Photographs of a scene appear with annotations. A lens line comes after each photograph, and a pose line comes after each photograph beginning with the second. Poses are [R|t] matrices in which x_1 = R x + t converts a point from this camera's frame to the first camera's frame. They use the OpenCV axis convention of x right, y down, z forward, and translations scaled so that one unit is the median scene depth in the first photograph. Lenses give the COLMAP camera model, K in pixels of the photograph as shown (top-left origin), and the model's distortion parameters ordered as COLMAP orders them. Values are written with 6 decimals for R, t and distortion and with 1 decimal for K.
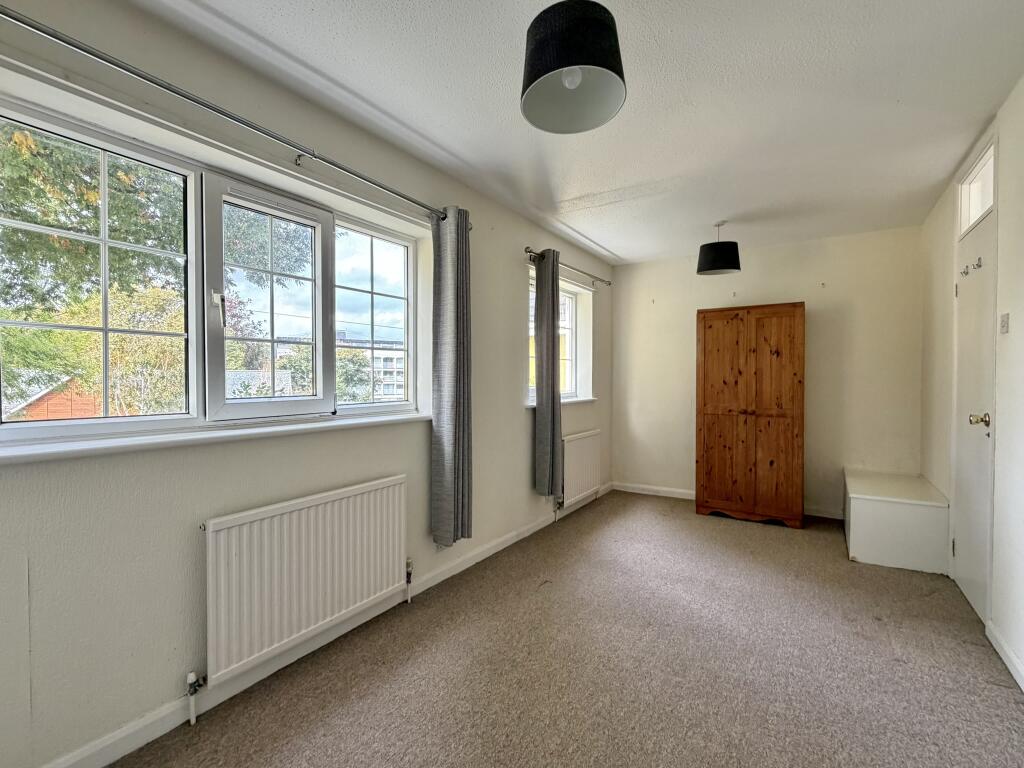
lens RADIAL K [[472.8, 0, 509.9], [0, 472.8, 383.2], [0, 0, 1]] dist [-0.001380, -0.000275]
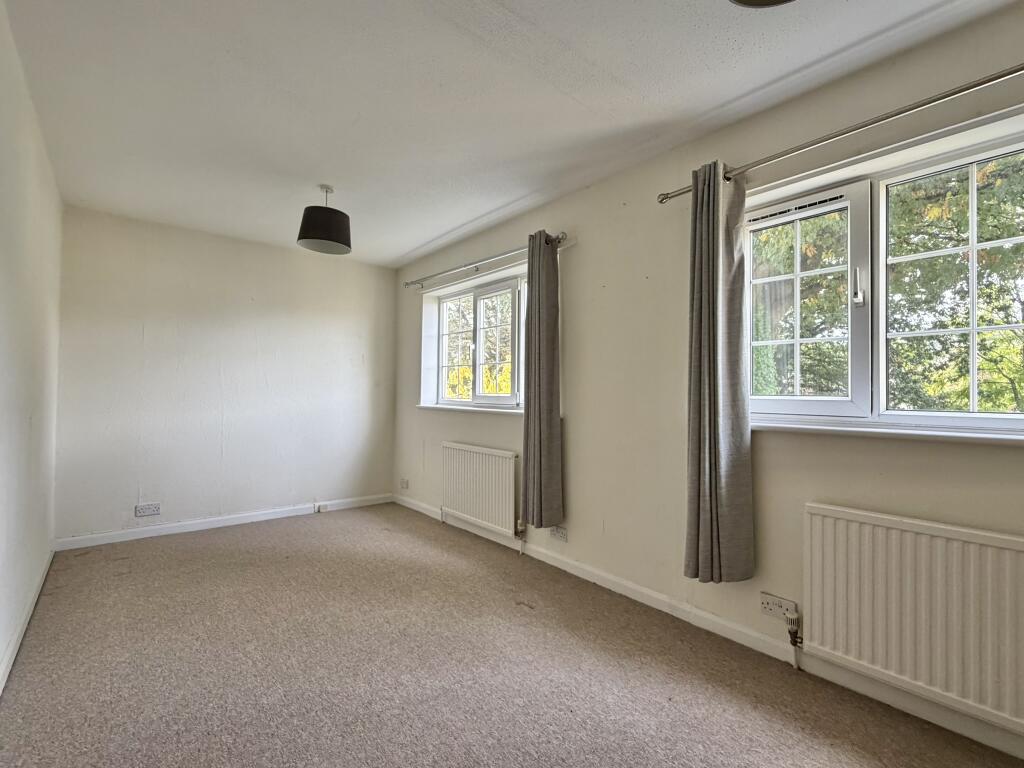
lens RADIAL K [[472.8, 0, 508.6], [0, 472.8, 384.1], [0, 0, 1]] dist [-0.001380, -0.000275]
pose [[-0.295801, -0.020591, -0.955028, 1.152499], [-0.028078, 0.999523, -0.012853, 0.013861], [0.954837, 0.023014, -0.296238, 1.476093]]
